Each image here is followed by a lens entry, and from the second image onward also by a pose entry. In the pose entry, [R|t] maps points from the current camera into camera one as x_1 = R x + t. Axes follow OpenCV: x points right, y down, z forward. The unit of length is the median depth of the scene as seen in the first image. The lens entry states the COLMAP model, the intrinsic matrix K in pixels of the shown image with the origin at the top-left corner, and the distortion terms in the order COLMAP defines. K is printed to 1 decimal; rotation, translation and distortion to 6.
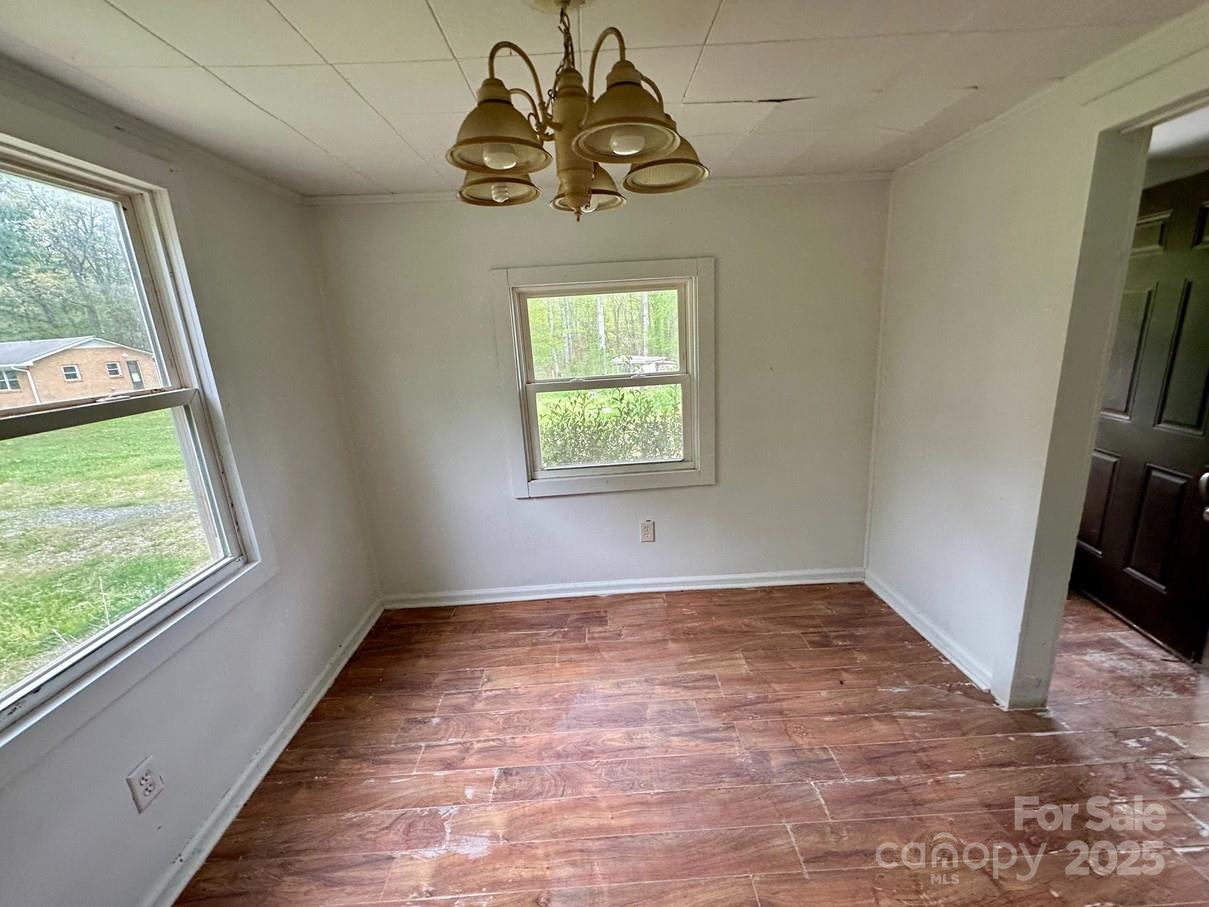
lens RADIAL K [[497.4, 0, 610.1], [0, 497.4, 451.6], [0, 0, 1]] dist [-0.000359, 0.000201]
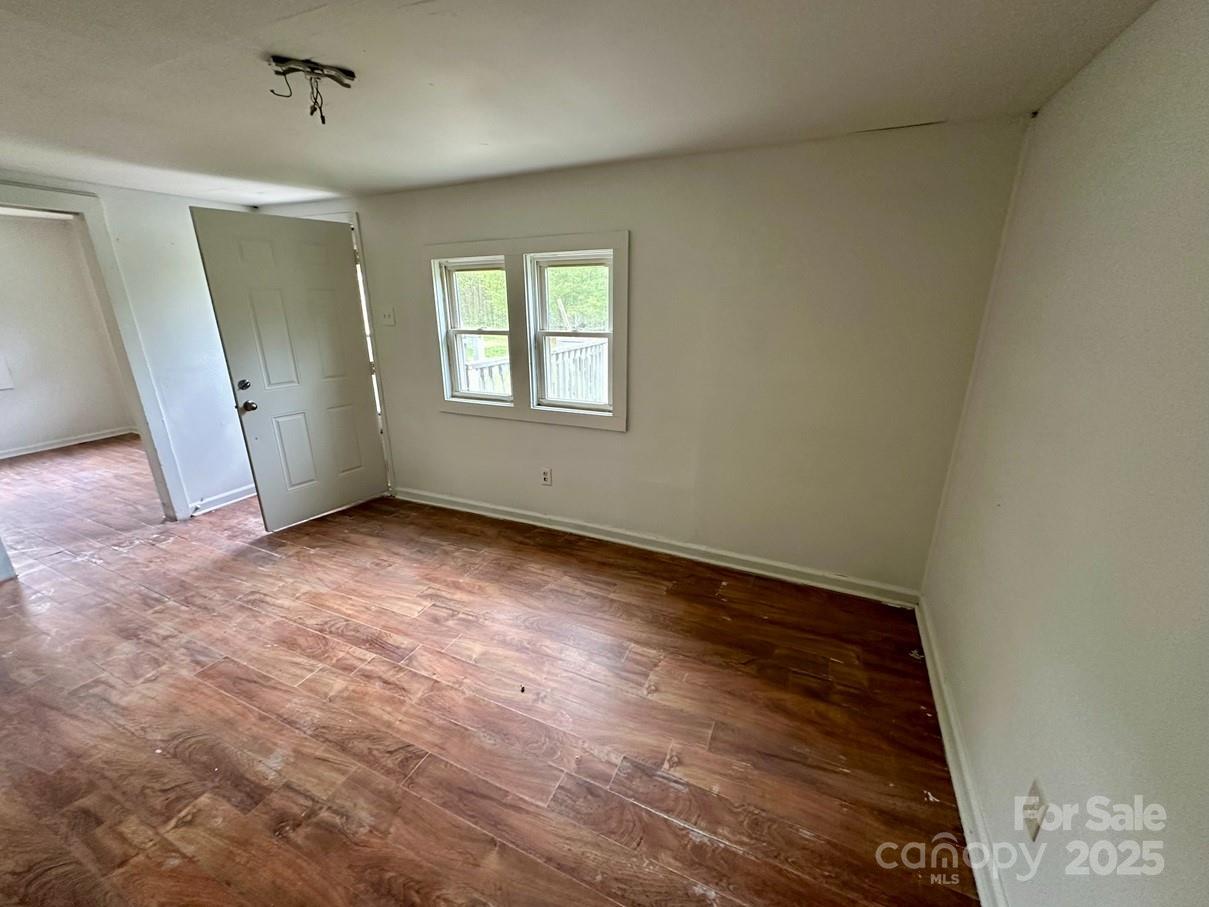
lens RADIAL K [[497.4, 0, 611.0], [0, 497.4, 452.7], [0, 0, 1]] dist [-0.000359, 0.000201]
pose [[0.886626, 0.182009, -0.425166, 0.827558], [-0.149088, 0.982711, 0.109783, -0.052733], [0.437797, -0.033949, 0.898433, 0.007780]]
